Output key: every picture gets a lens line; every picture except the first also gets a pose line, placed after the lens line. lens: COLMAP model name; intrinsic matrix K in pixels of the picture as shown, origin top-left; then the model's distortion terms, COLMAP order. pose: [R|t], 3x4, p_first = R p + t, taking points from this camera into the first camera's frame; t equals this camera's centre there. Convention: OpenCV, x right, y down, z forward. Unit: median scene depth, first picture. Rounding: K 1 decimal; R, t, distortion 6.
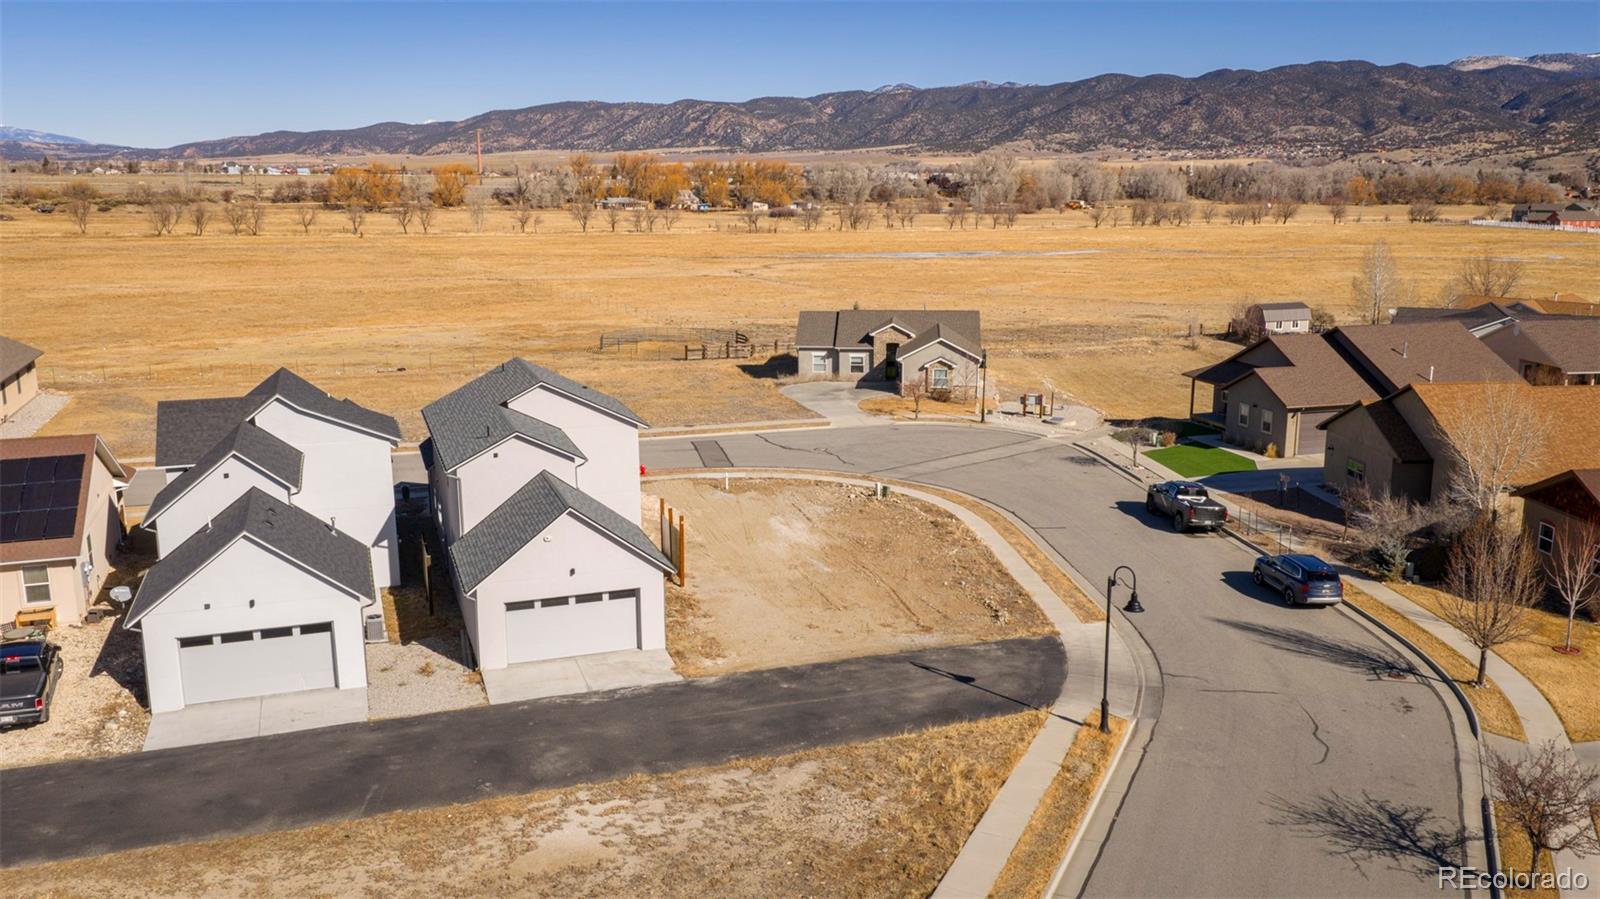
lens RADIAL K [[1318.8, 0, 804.2], [0, 1318.8, 457.2], [0, 0, 1]] dist [0.028853, -0.057449]
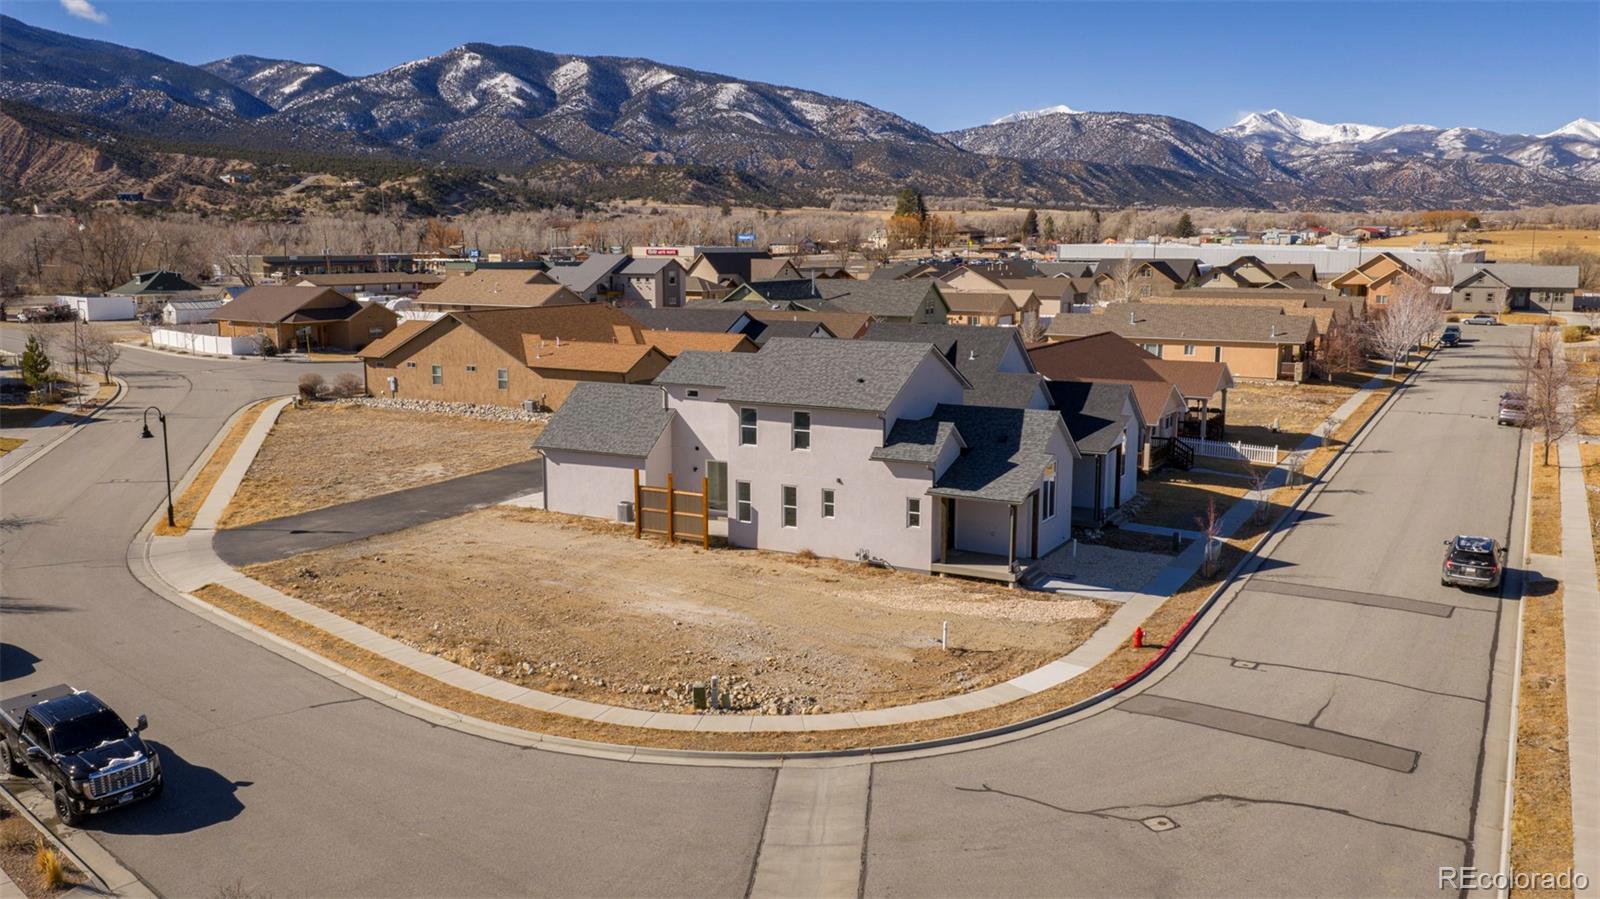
lens RADIAL K [[1318.8, 0, 804.2], [0, 1318.8, 457.2], [0, 0, 1]] dist [0.028853, -0.057449]
pose [[-0.750315, 0.110809, -0.651728, 0.274255], [-0.139716, 0.937003, 0.320164, -0.178797], [0.646148, 0.331280, -0.687565, 1.031662]]
